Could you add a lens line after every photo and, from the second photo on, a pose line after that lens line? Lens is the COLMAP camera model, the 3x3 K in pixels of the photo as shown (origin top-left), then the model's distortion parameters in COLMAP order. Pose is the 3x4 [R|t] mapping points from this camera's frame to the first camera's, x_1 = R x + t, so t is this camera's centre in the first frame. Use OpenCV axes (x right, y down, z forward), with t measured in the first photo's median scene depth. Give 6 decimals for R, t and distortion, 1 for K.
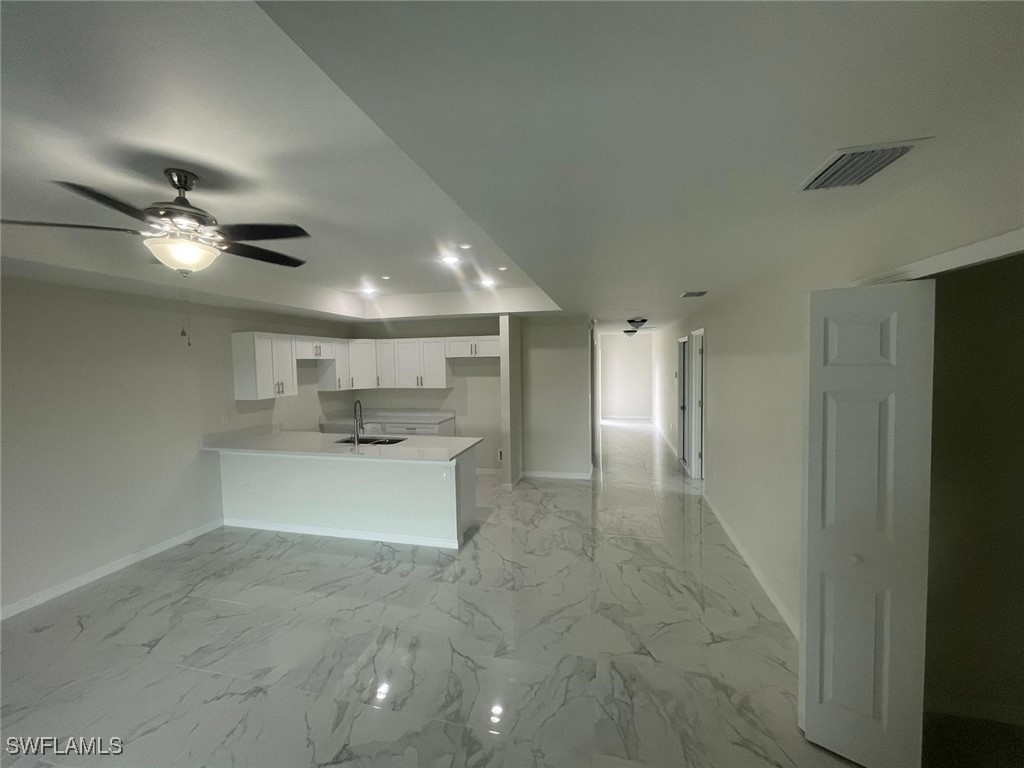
lens RADIAL K [[415.5, 0, 506.8], [0, 415.5, 382.0], [0, 0, 1]] dist [-0.001981, 0.000595]
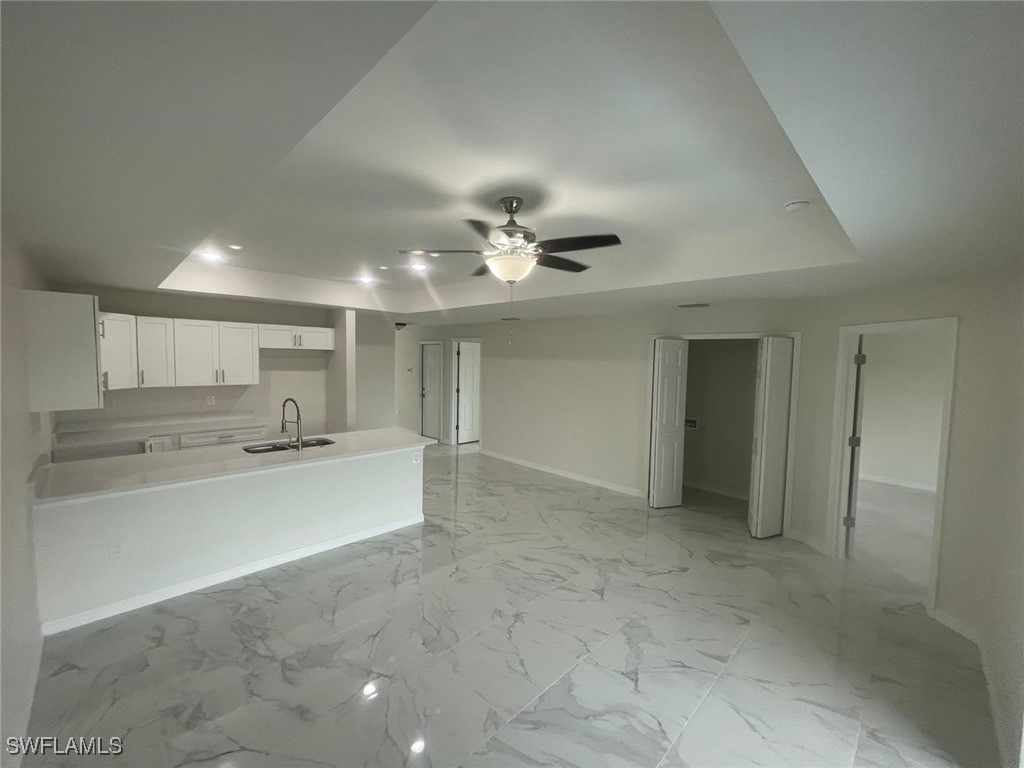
lens RADIAL K [[415.5, 0, 506.8], [0, 415.5, 382.0], [0, 0, 1]] dist [-0.001981, 0.000595]
pose [[0.518606, -0.021686, 0.854738, -0.937854], [0.010191, 0.999764, 0.019182, -0.000821], [-0.854952, -0.001237, 0.518705, 0.203034]]
